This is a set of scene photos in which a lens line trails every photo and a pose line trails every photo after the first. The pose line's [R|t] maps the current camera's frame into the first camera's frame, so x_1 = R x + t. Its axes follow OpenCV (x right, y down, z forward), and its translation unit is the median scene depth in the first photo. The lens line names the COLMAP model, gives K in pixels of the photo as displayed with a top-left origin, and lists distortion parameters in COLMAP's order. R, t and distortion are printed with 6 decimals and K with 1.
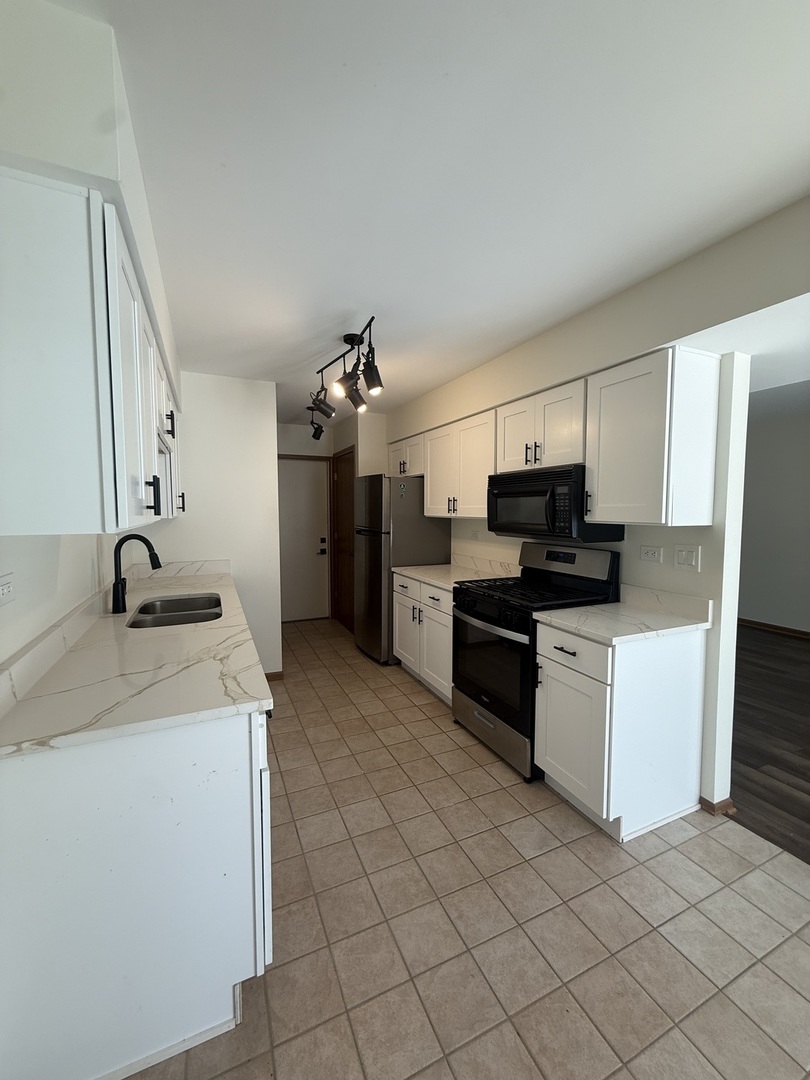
lens RADIAL K [[431.7, 0, 404.8], [0, 431.7, 536.3], [0, 0, 1]] dist [0.001720, 0.000539]
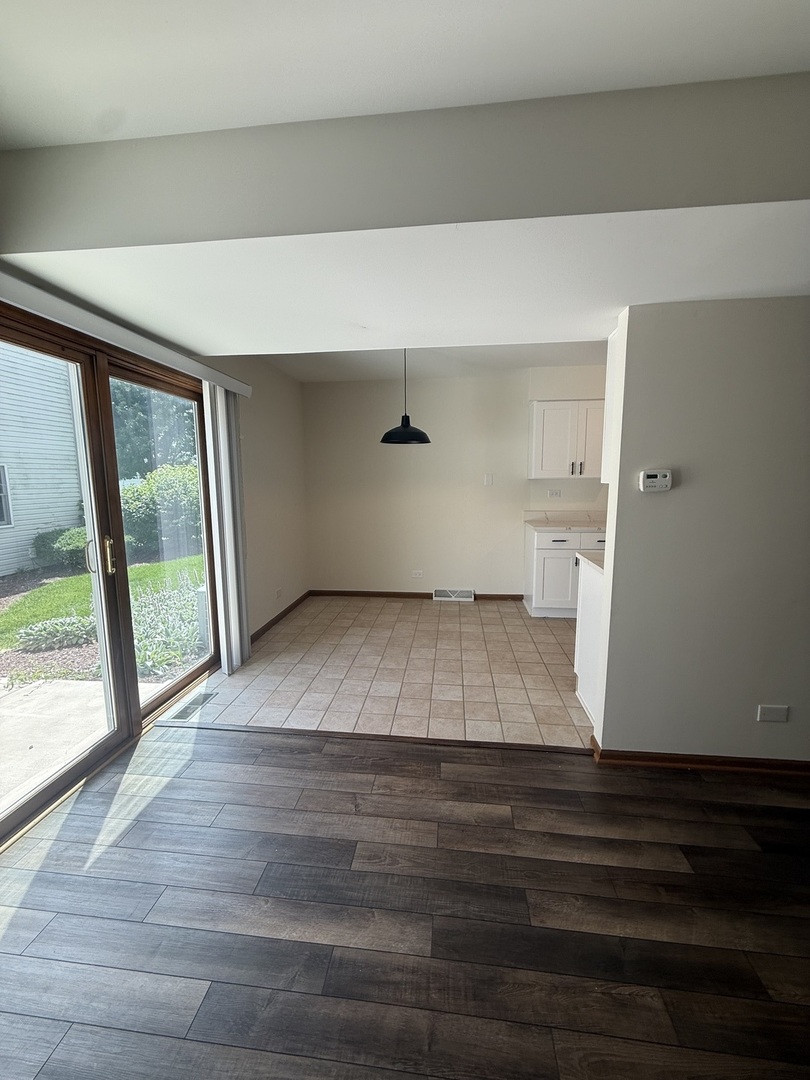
lens RADIAL K [[431.7, 0, 404.8], [0, 431.7, 536.3], [0, 0, 1]] dist [0.001720, 0.000539]
pose [[-0.518678, 0.116590, -0.846983, 2.535402], [-0.049136, 0.984956, 0.165672, -0.064711], [0.853557, 0.127547, -0.505146, 1.481112]]
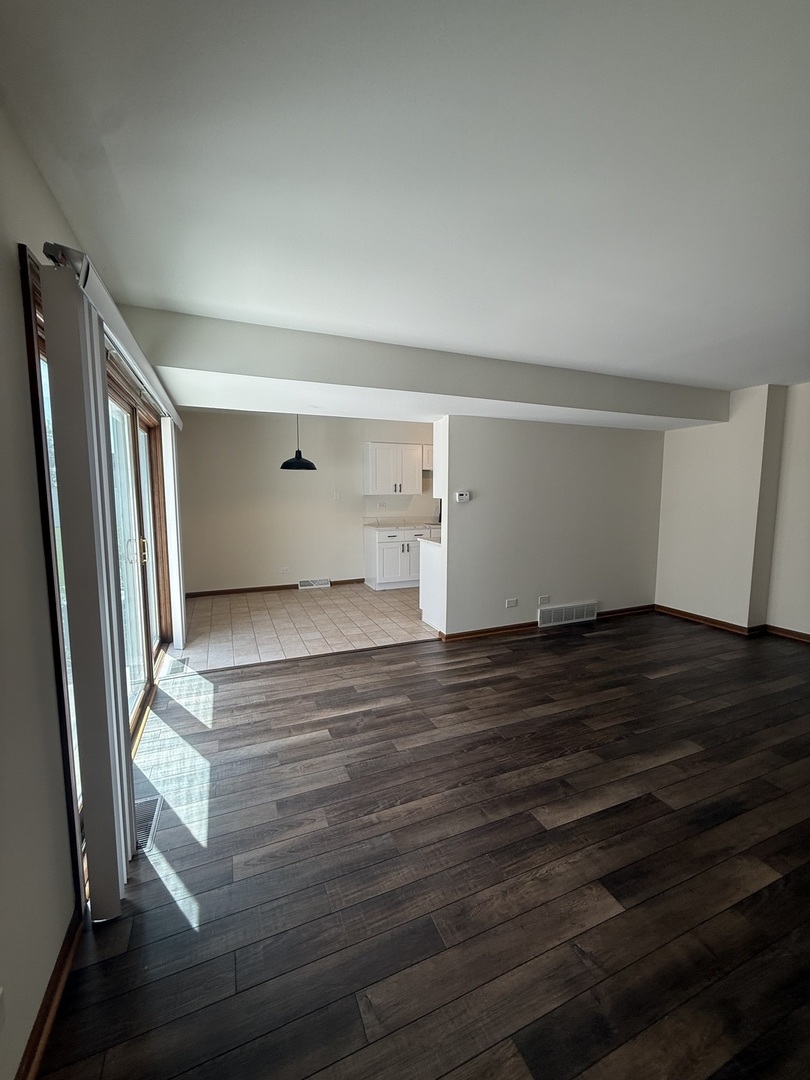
lens RADIAL K [[431.7, 0, 404.8], [0, 431.7, 536.3], [0, 0, 1]] dist [0.001720, 0.000539]
pose [[-0.035262, 0.100803, -0.994281, 3.790271], [-0.064352, 0.992606, 0.102915, -0.061203], [0.997304, 0.067613, -0.028515, 1.173620]]
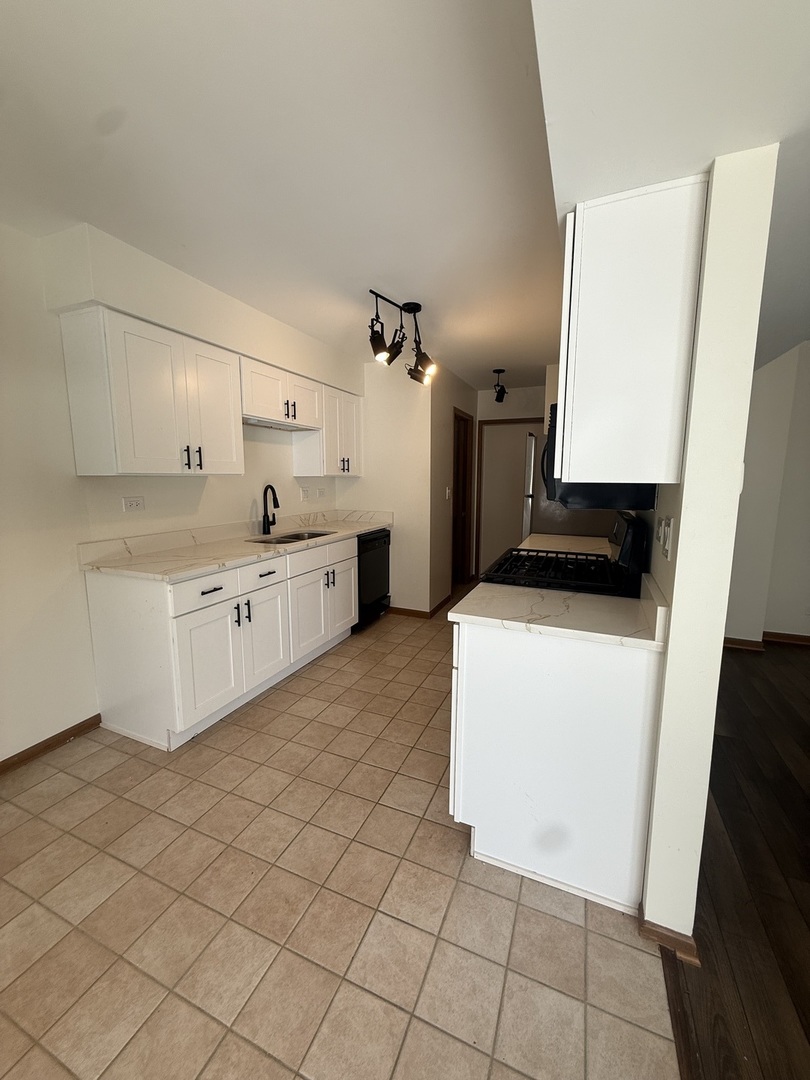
lens RADIAL K [[431.7, 0, 404.8], [0, 431.7, 536.3], [0, 0, 1]] dist [0.001720, 0.000539]
pose [[0.670941, 0.102841, -0.734345, 1.214498], [-0.050209, 0.994364, 0.093381, 0.013357], [0.739809, -0.025782, 0.672323, 0.434352]]
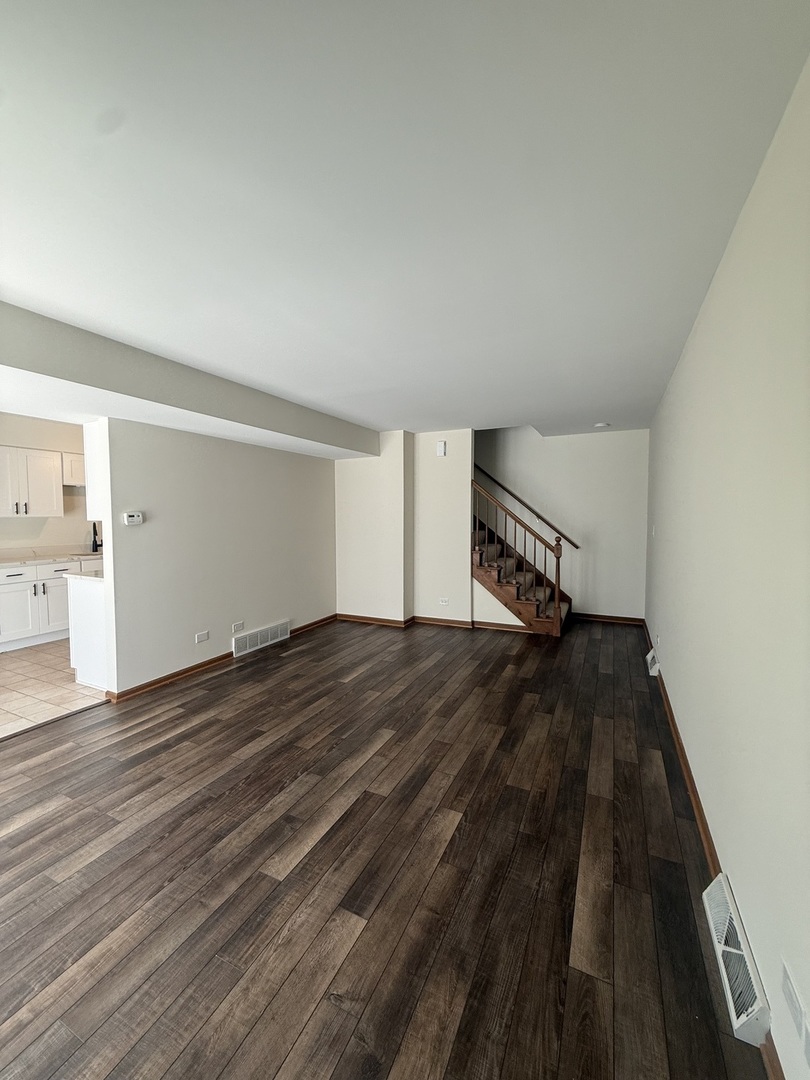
lens RADIAL K [[431.7, 0, 404.8], [0, 431.7, 536.3], [0, 0, 1]] dist [0.001720, 0.000539]
pose [[0.634537, 0.035903, -0.772058, 3.666313], [-0.046456, 0.998886, 0.008270, -0.043148], [0.771495, 0.030619, 0.635499, 1.108866]]
